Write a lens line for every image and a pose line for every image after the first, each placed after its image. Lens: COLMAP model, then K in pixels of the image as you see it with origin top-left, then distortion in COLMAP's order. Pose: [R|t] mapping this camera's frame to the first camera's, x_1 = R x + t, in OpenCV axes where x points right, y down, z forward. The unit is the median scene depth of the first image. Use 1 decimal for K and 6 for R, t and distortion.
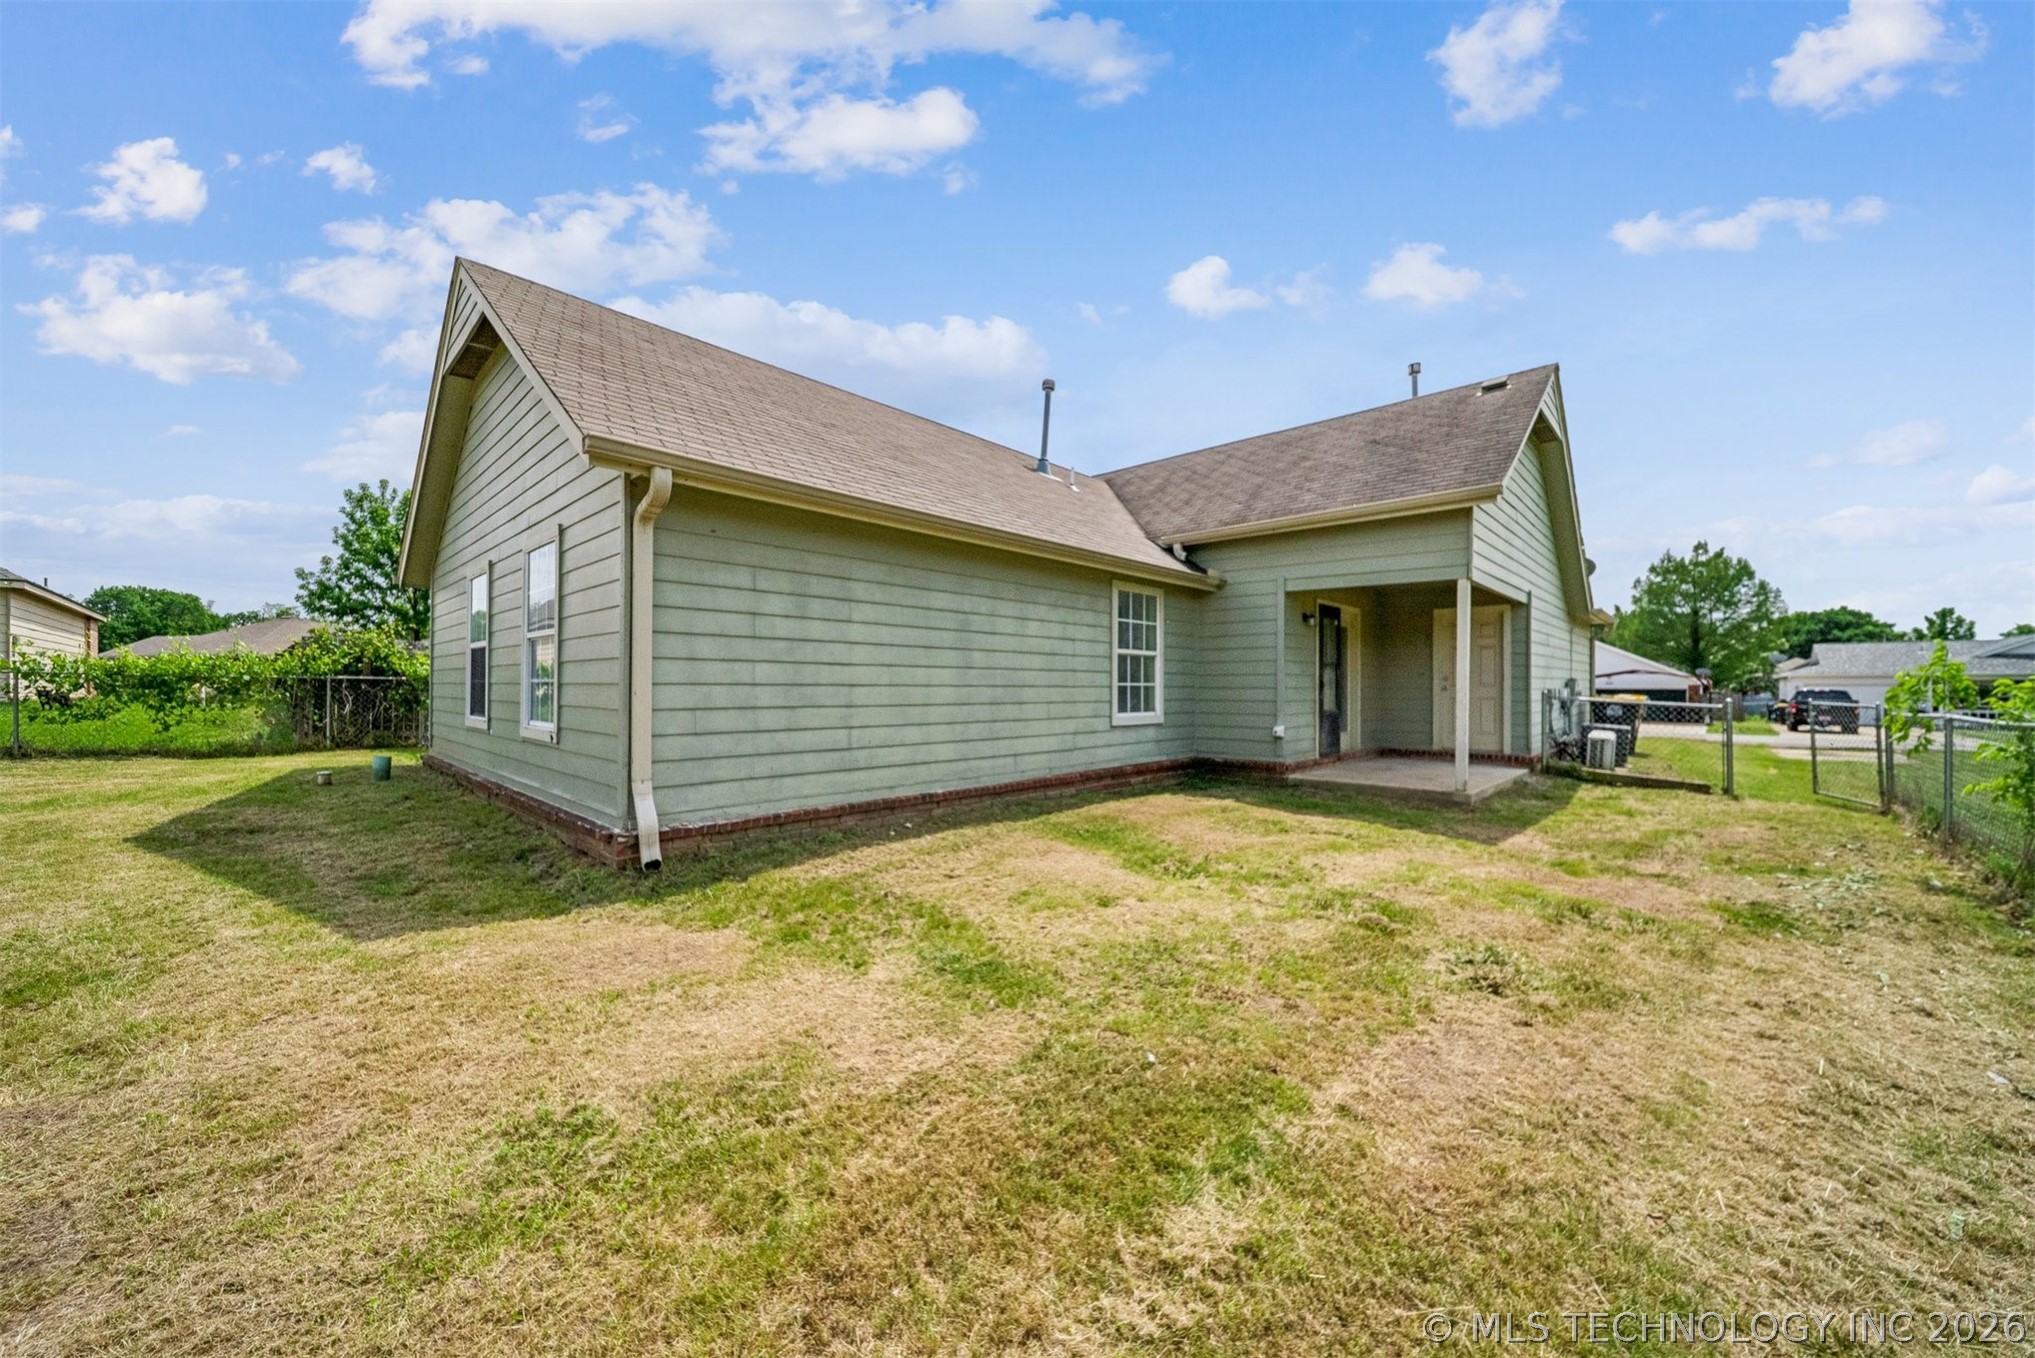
lens RADIAL K [[724.8, 0, 1021.9], [0, 724.8, 678.8], [0, 0, 1]] dist [-0.000931, -0.000396]
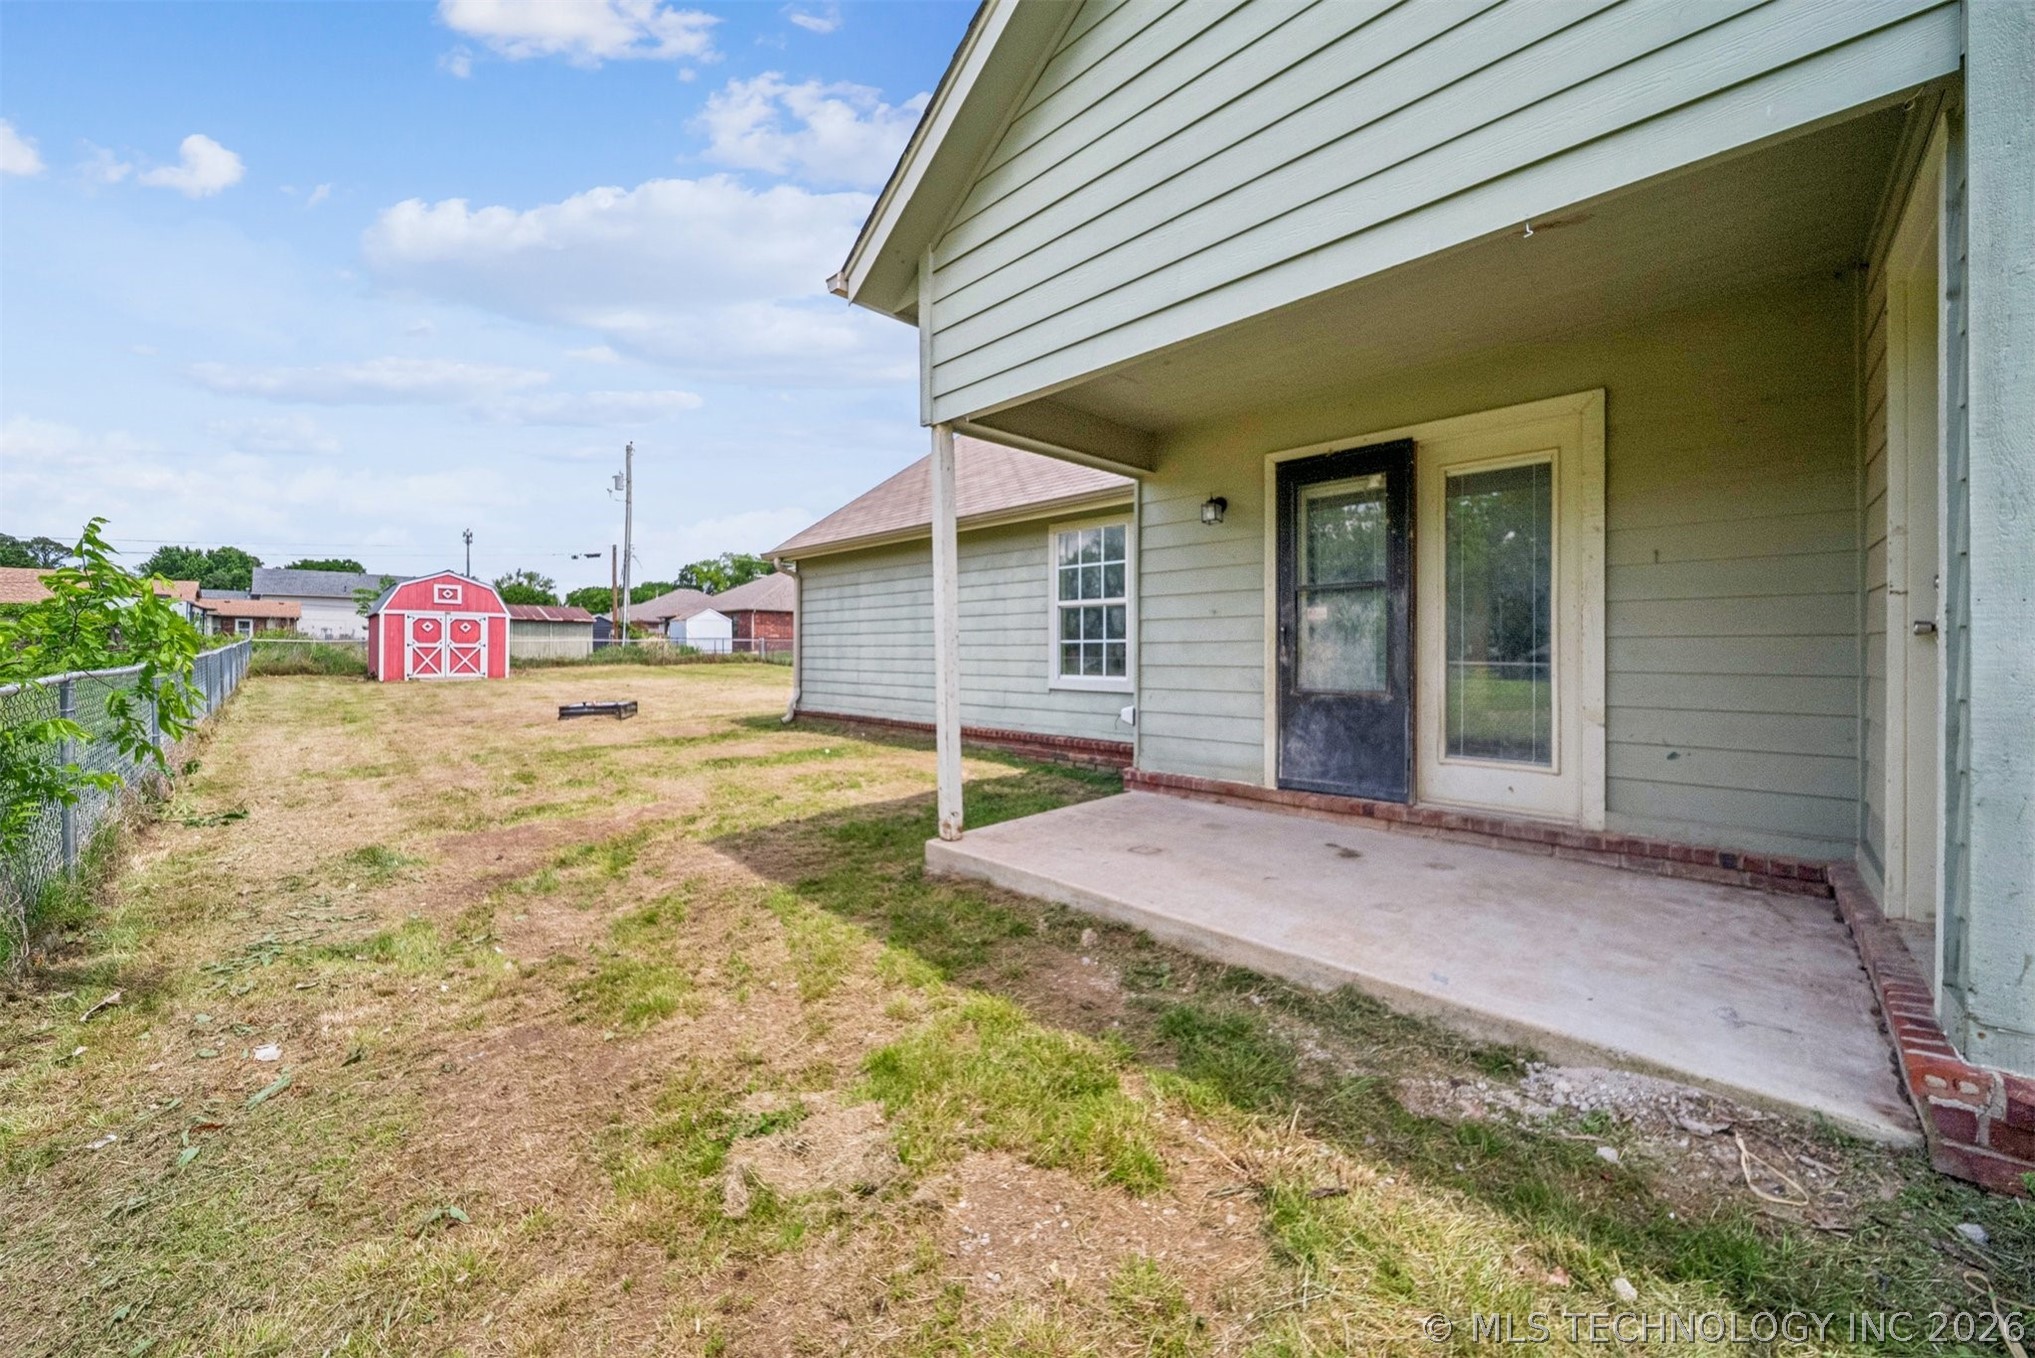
lens RADIAL K [[743.5, 0, 1066.4], [0, 743.5, 667.0], [0, 0, 1]] dist [-0.000643, -0.000472]
pose [[0.015319, 0.018340, -0.999714, 1.065852], [0.012241, 0.999753, 0.018529, 0.022211], [0.999808, -0.012521, 0.015091, 1.024227]]
